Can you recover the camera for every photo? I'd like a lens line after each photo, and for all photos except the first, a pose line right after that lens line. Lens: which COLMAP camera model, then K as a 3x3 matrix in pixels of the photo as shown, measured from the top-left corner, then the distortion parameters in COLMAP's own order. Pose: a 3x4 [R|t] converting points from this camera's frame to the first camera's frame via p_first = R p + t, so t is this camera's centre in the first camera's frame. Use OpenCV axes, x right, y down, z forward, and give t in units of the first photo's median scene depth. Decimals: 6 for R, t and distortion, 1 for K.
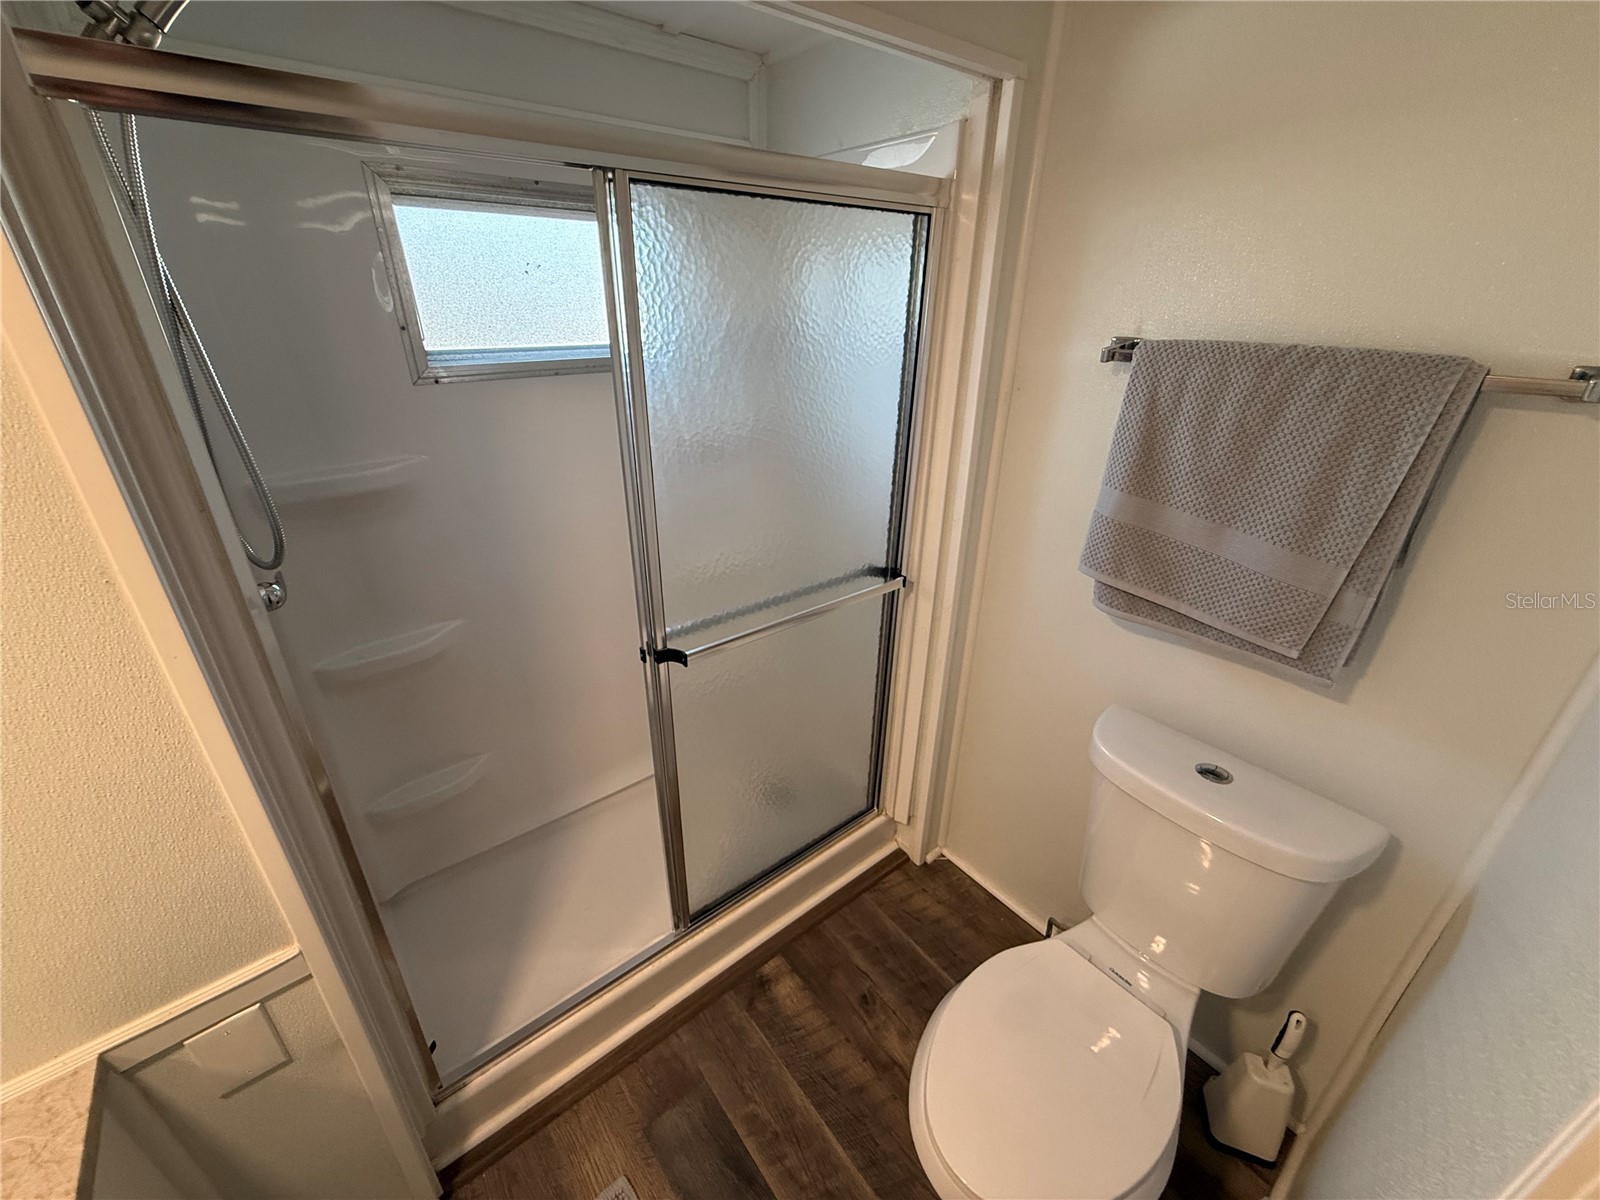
lens RADIAL K [[638.1, 0, 793.7], [0, 638.1, 599.3], [0, 0, 1]] dist [0.000404, -0.000304]
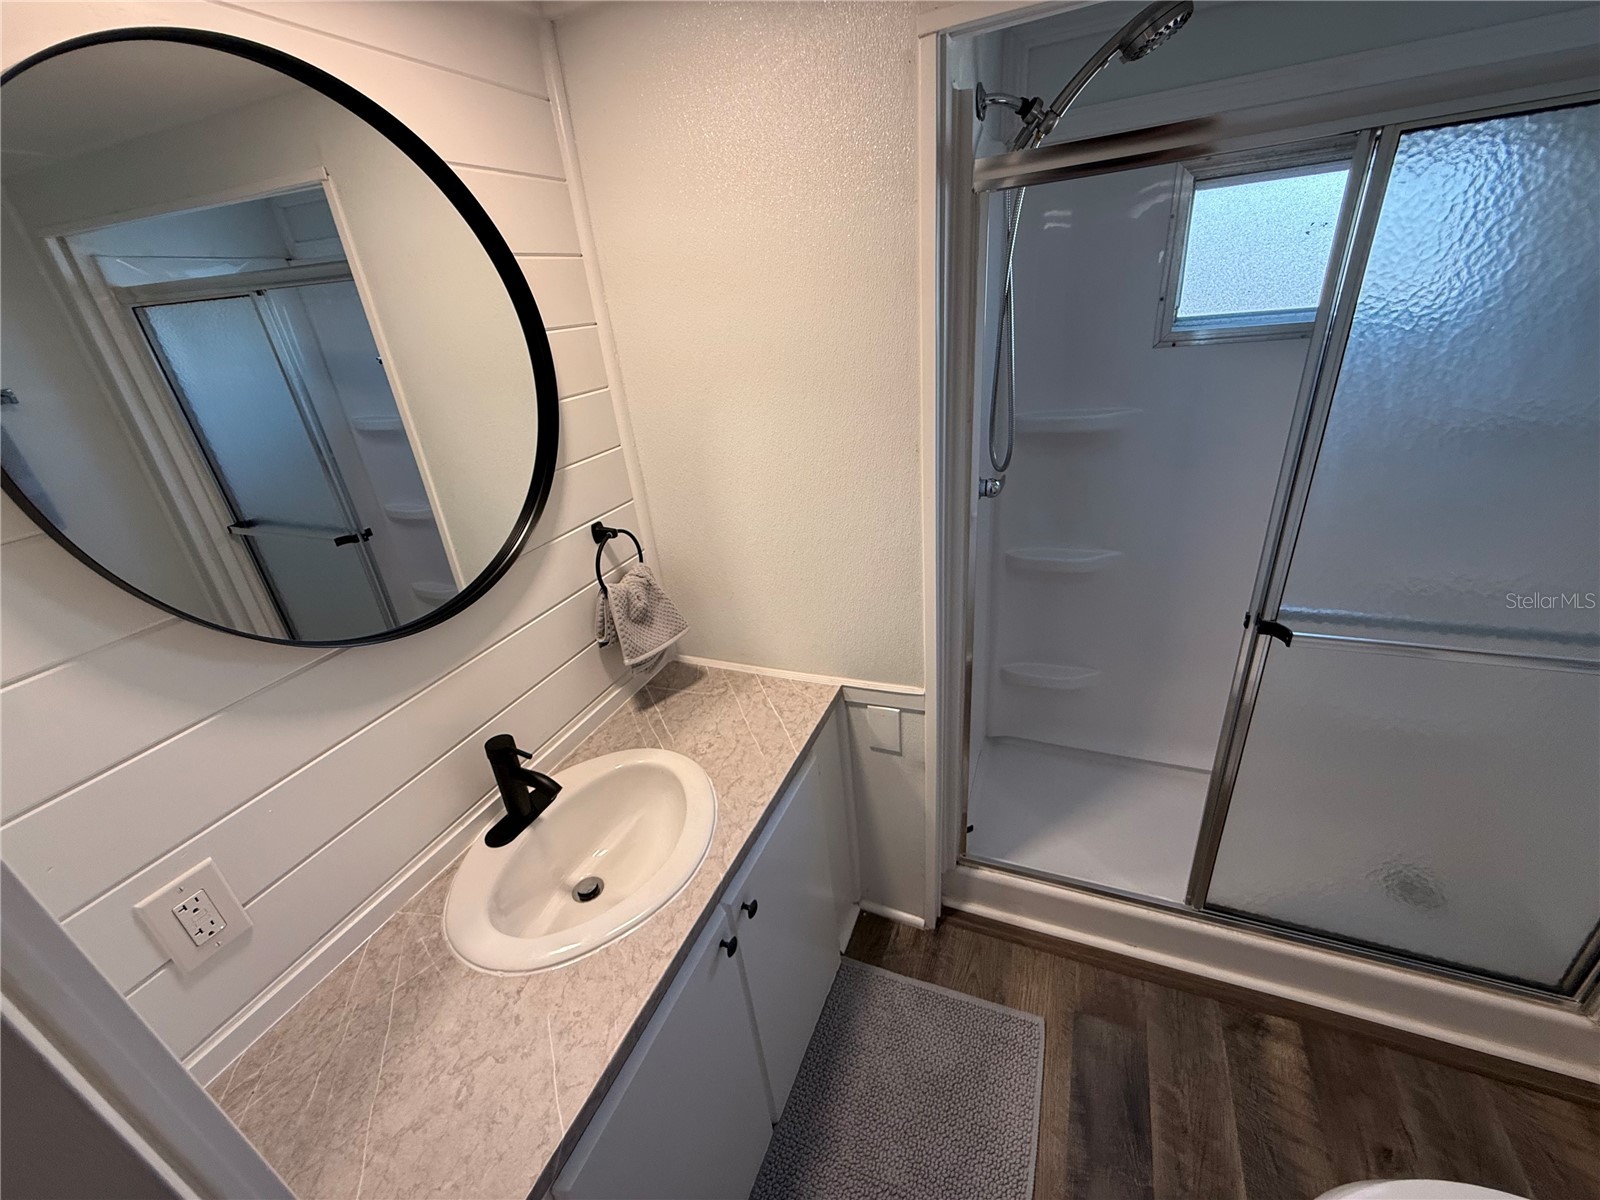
lens RADIAL K [[638.1, 0, 793.7], [0, 638.1, 599.3], [0, 0, 1]] dist [0.000404, -0.000304]
pose [[0.464369, 0.327312, -0.822939, 0.236990], [-0.285516, 0.934917, 0.210738, 0.045856], [0.838357, 0.137102, 0.527599, -0.131008]]
